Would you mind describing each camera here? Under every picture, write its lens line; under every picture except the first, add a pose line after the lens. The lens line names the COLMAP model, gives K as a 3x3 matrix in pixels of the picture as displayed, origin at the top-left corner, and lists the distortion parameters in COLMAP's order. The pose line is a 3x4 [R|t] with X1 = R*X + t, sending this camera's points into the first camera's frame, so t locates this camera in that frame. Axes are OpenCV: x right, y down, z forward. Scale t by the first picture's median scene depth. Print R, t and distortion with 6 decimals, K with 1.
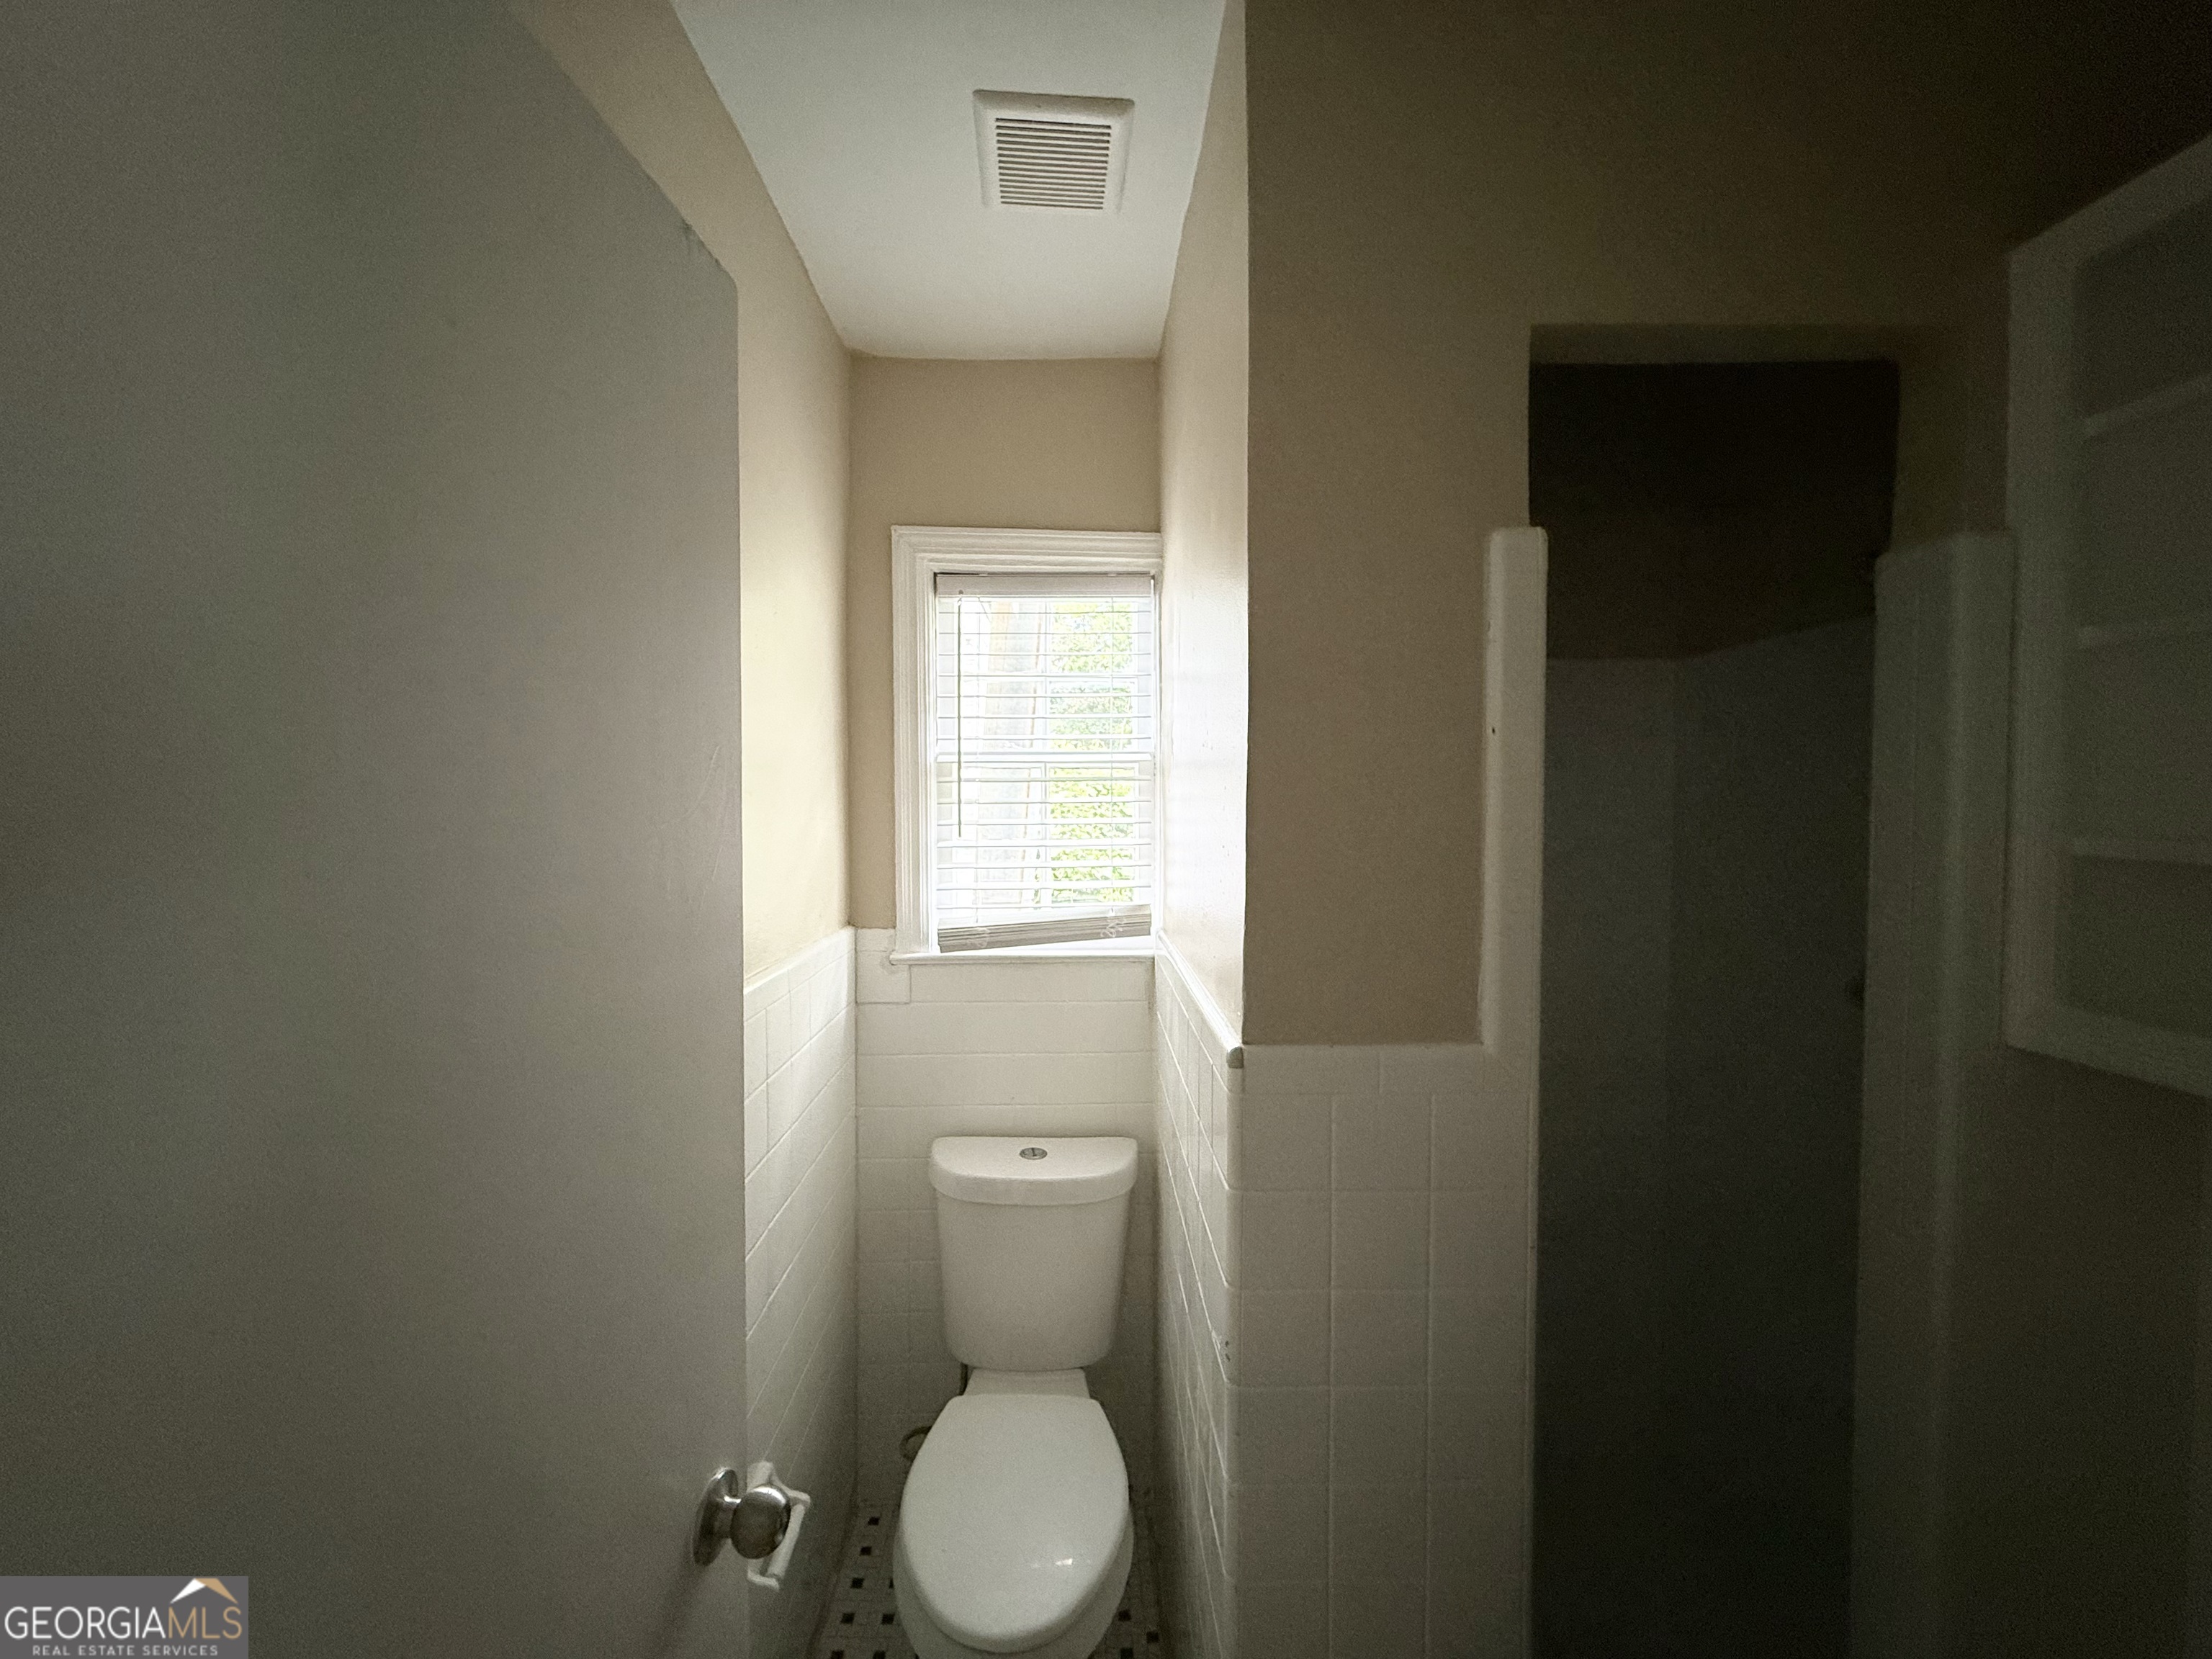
lens RADIAL K [[880.1, 0, 1100.1], [0, 880.1, 825.0], [0, 0, 1]] dist [-0.000015, 0.000294]
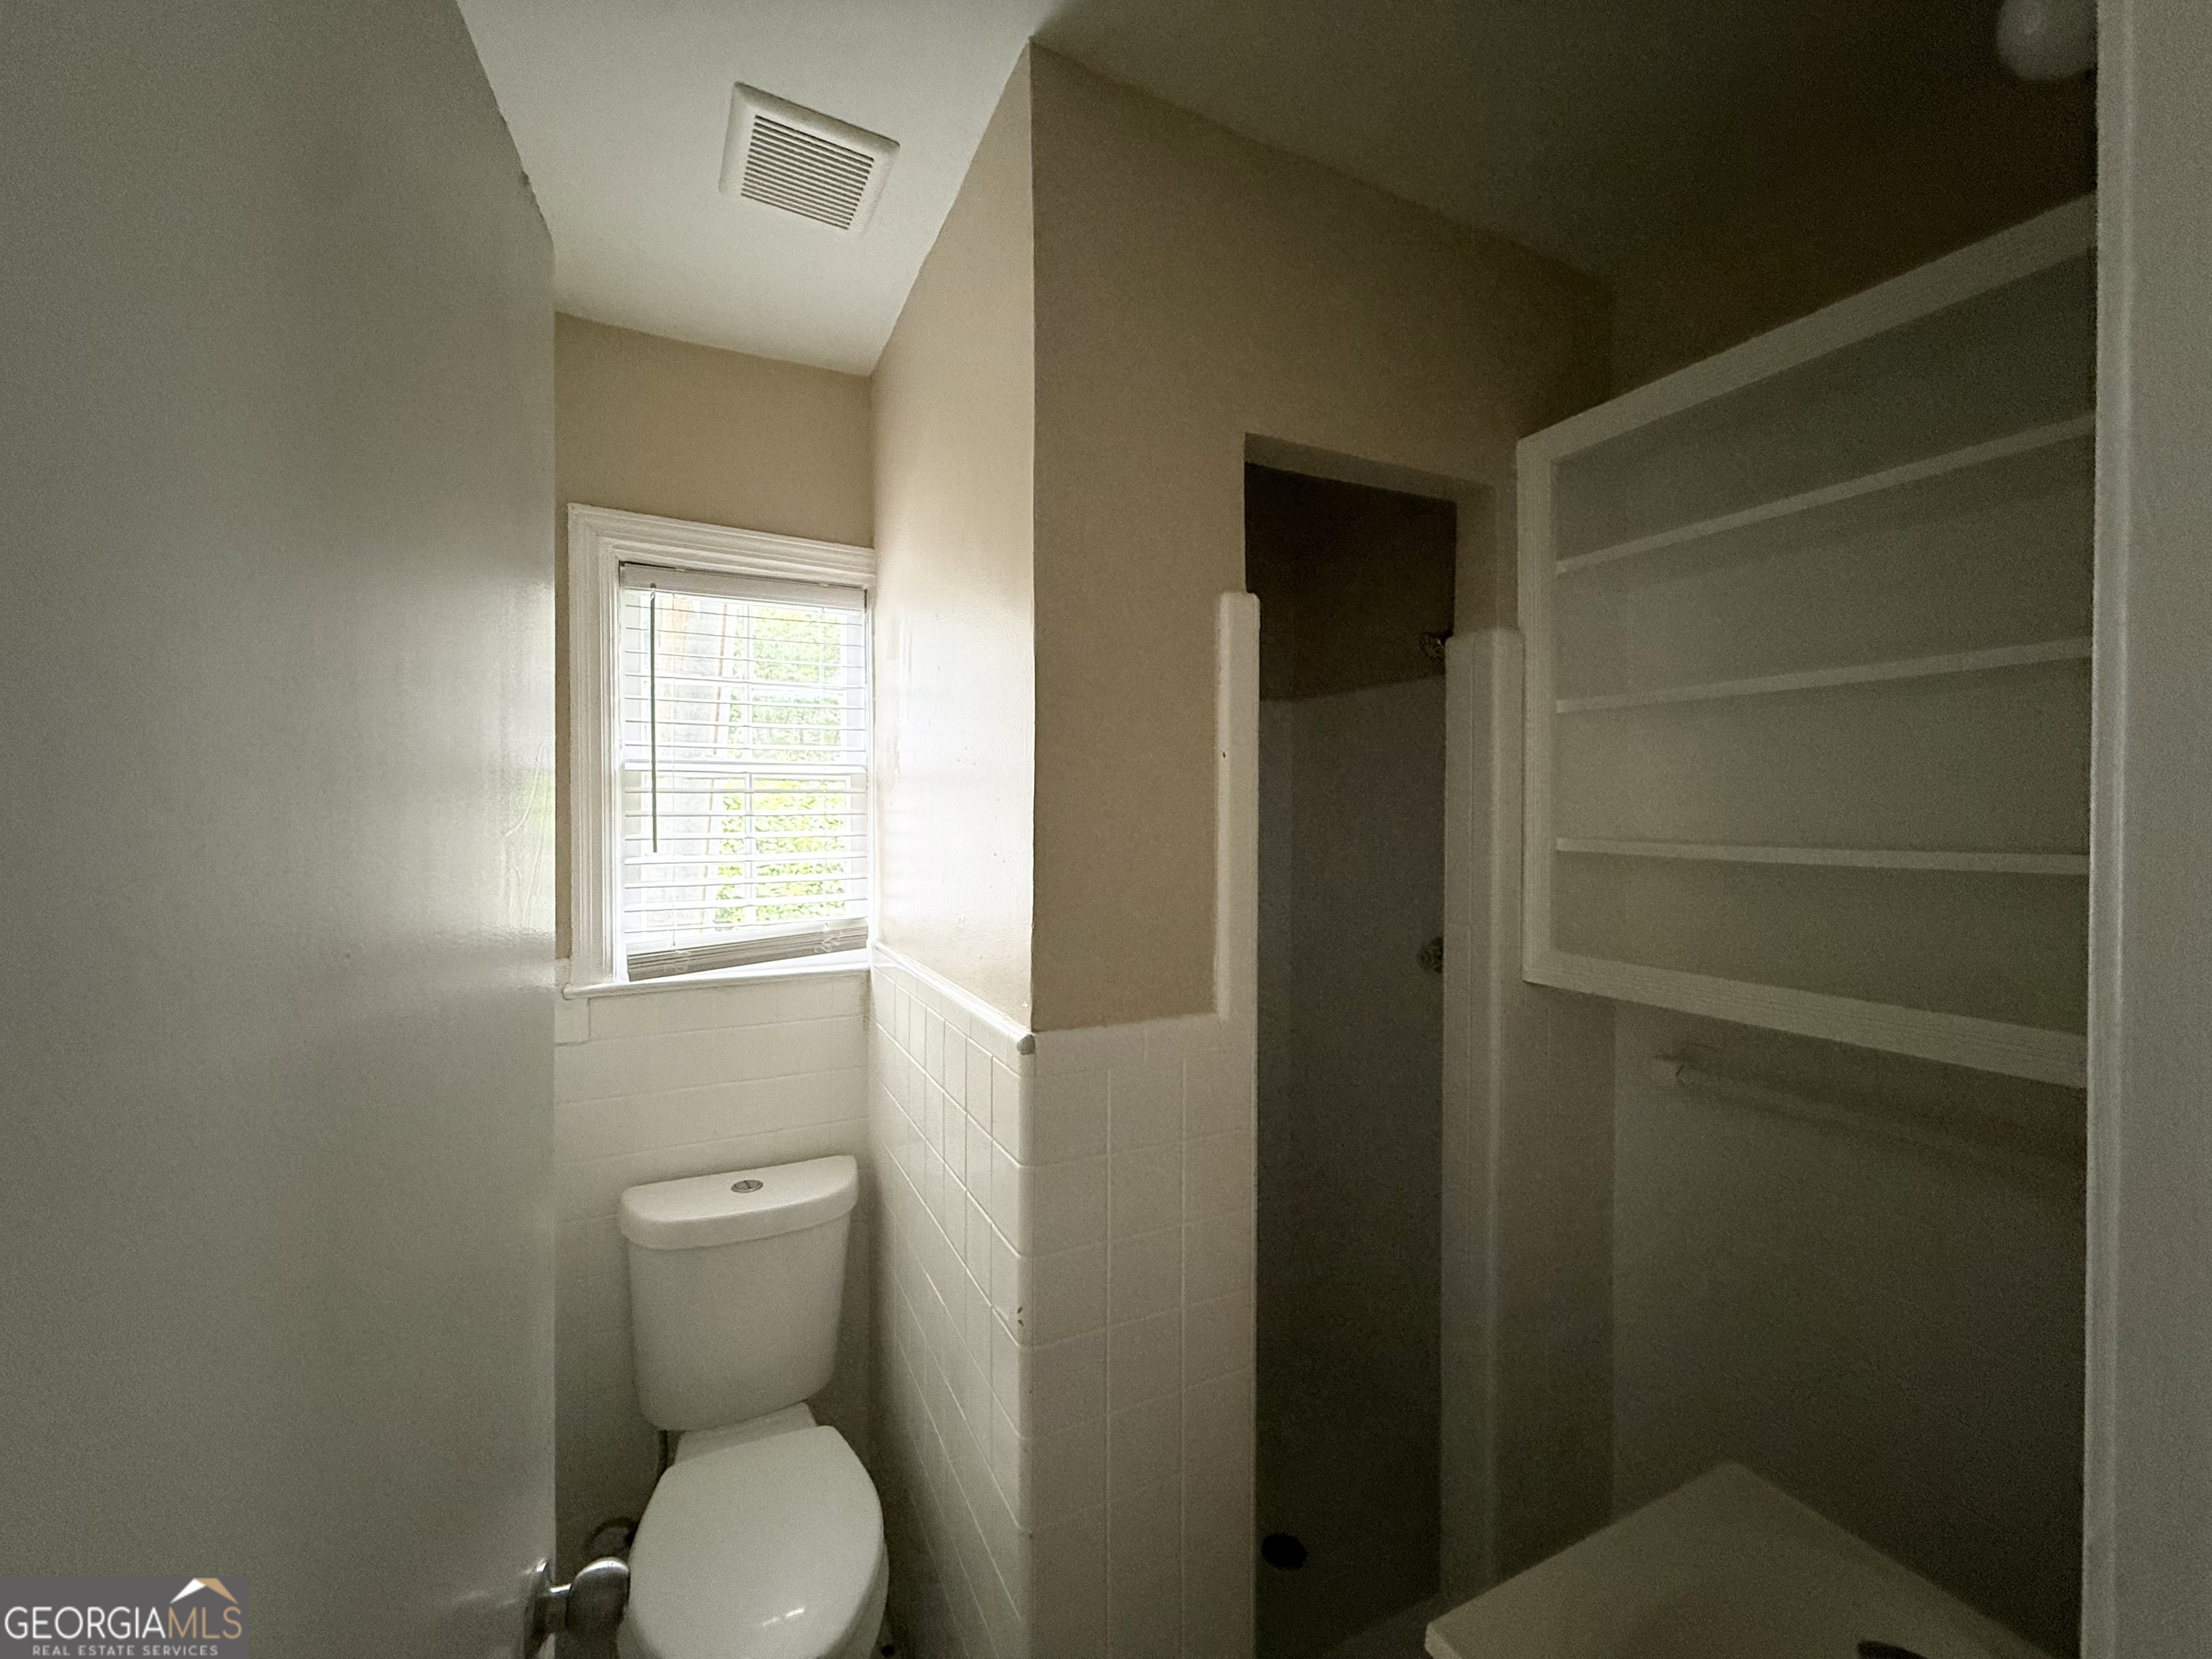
lens RADIAL K [[880.1, 0, 1100.1], [0, 880.1, 825.0], [0, 0, 1]] dist [-0.000015, 0.000294]
pose [[0.911011, -0.002803, 0.412373, -0.114548], [0.009885, 0.999838, -0.015043, 0.003132], [-0.412264, 0.017781, 0.910891, -0.023083]]
